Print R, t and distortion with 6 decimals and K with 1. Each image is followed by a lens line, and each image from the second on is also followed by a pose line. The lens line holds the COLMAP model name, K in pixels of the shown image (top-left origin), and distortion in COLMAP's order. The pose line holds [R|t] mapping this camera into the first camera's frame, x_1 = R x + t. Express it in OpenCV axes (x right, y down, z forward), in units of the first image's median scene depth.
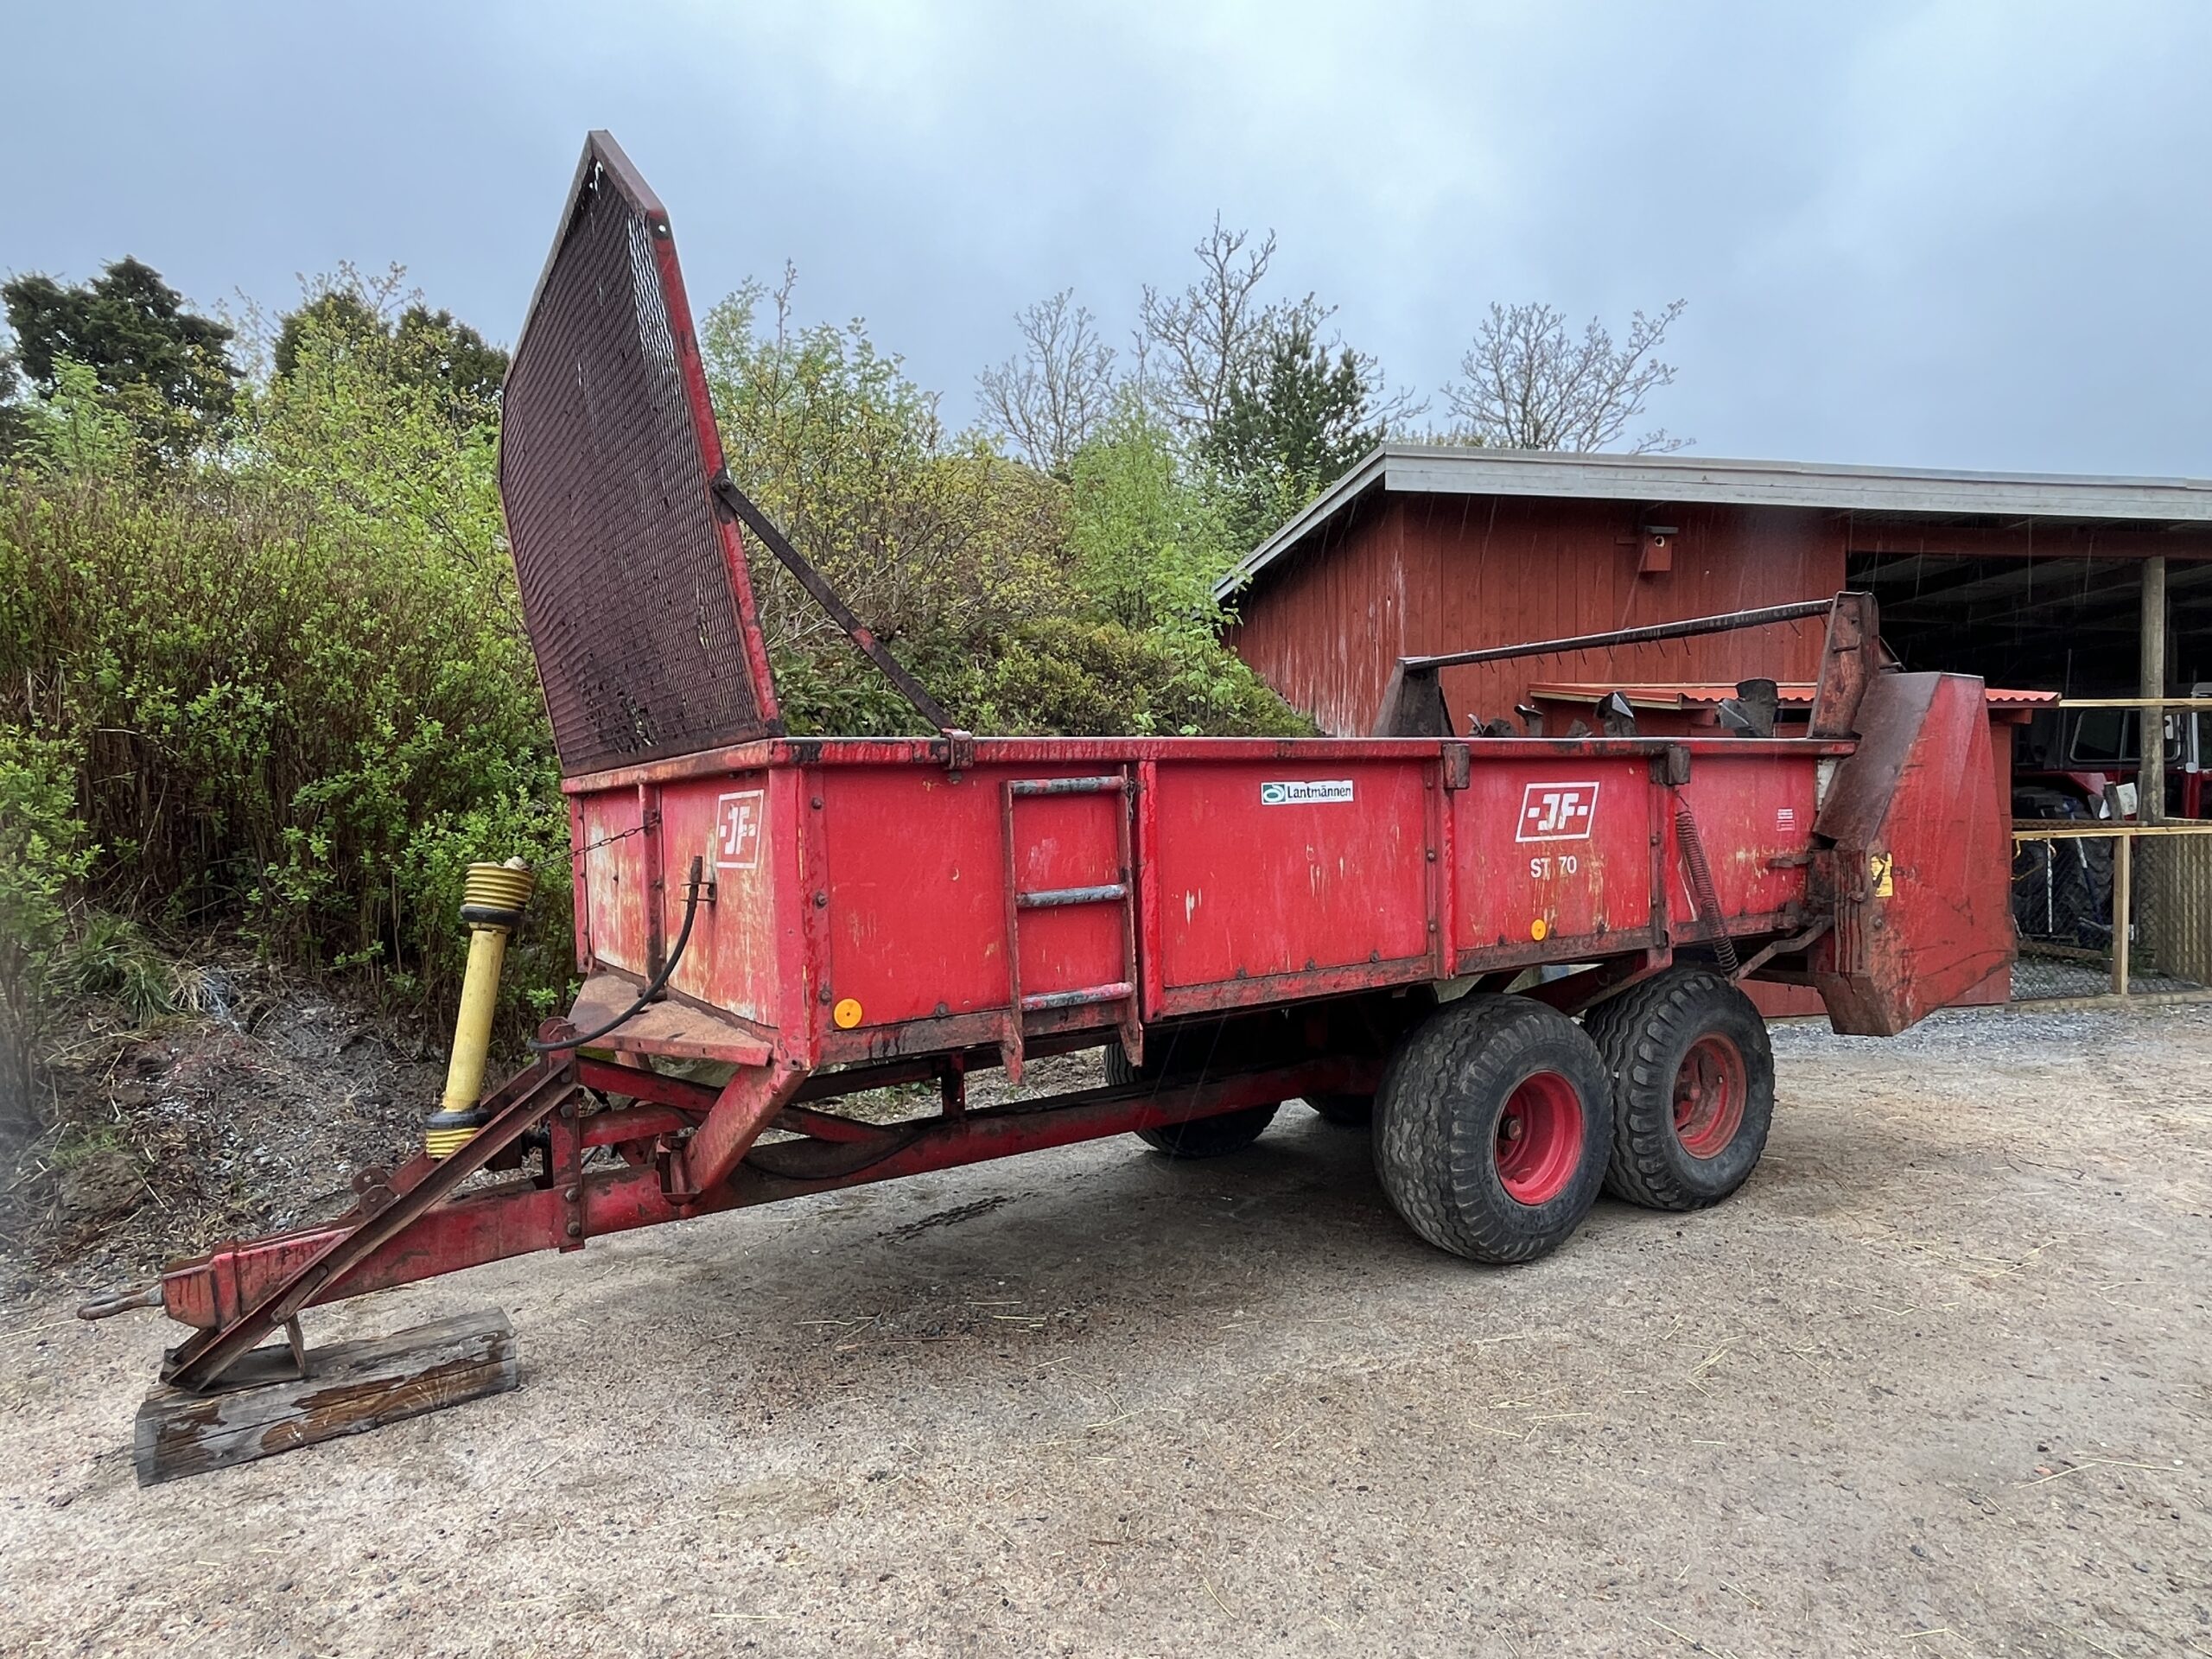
lens RADIAL K [[1273.1, 0, 1088.9], [0, 1273.1, 842.7], [0, 0, 1]] dist [-0.002010, -0.000360]
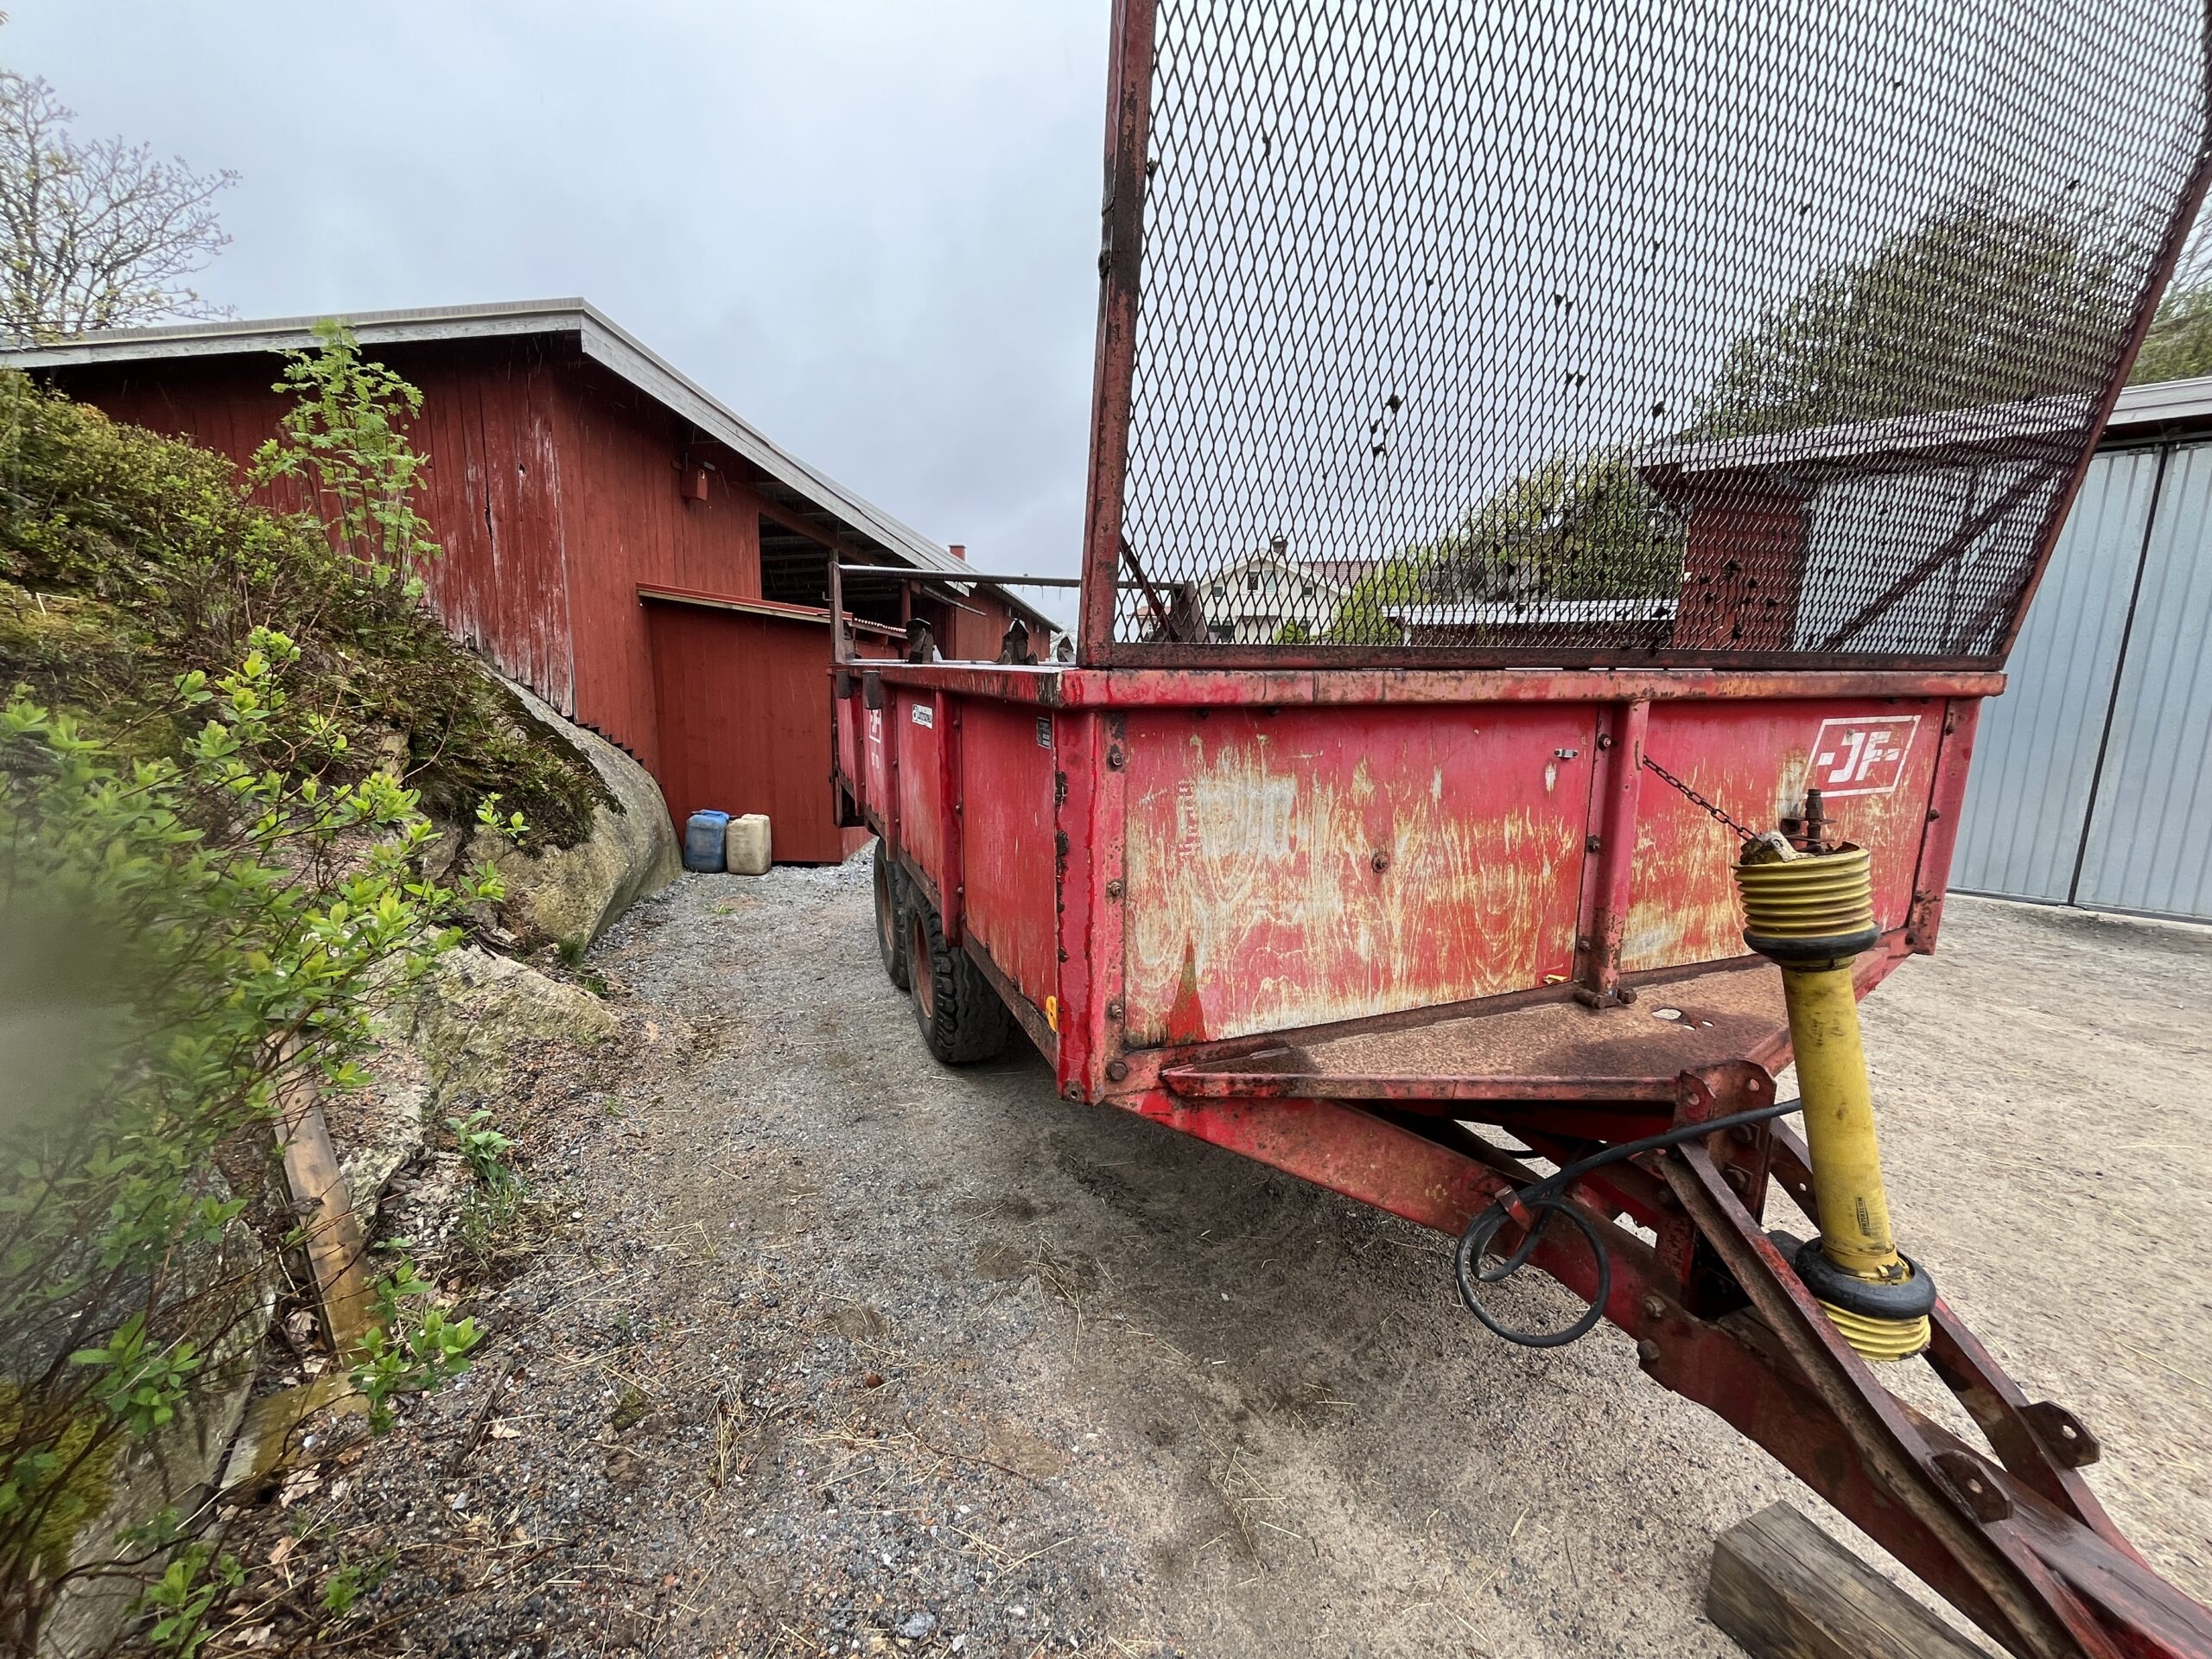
lens RADIAL K [[896.5, 0, 1088.9], [0, 896.5, 834.4], [0, 0, 1]] dist [-0.004078, 0.000093]
pose [[0.201896, -0.147949, 0.968168, -0.889936], [0.016239, 0.988894, 0.147730, -0.050952], [-0.979272, -0.014104, 0.202056, 1.204082]]
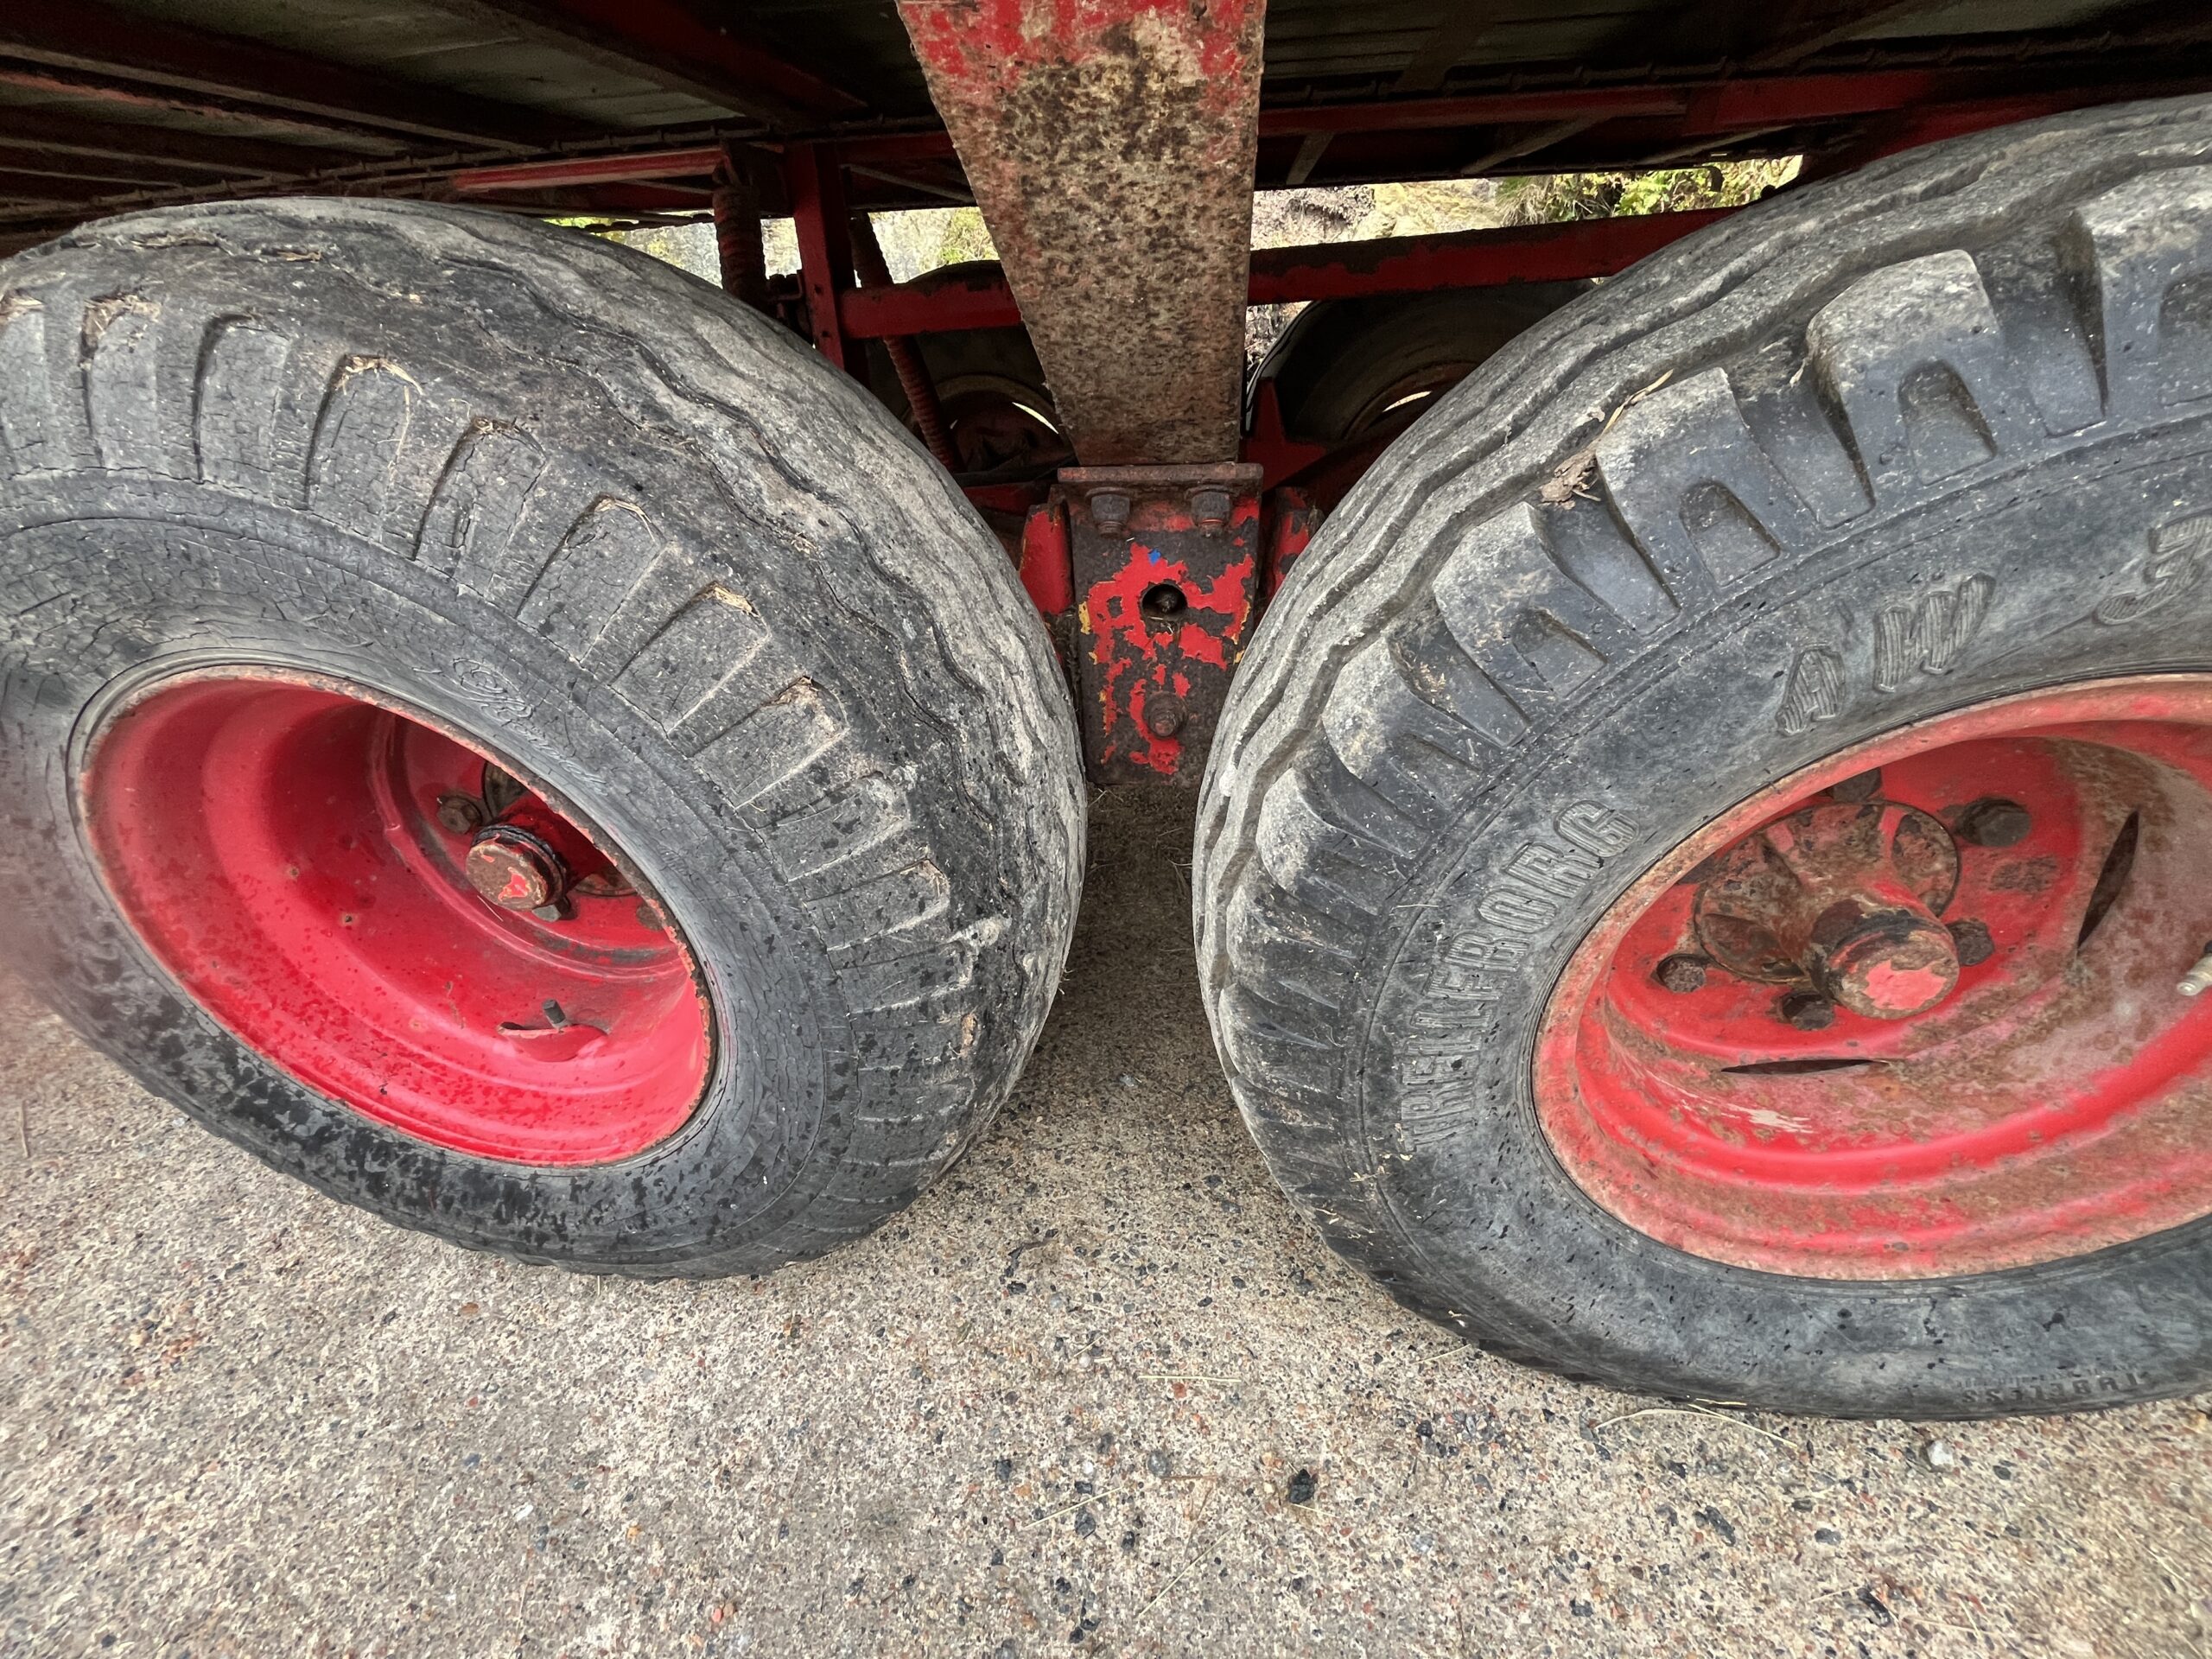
lens RADIAL K [[896.5, 0, 1092.6], [0, 896.5, 834.0], [0, 0, 1]] dist [-0.004078, 0.000093]
pose [[0.767758, 0.339499, -0.543405, 0.596641], [-0.010006, 0.854338, 0.519622, 0.154250], [0.640662, -0.393506, 0.659322, 1.134300]]
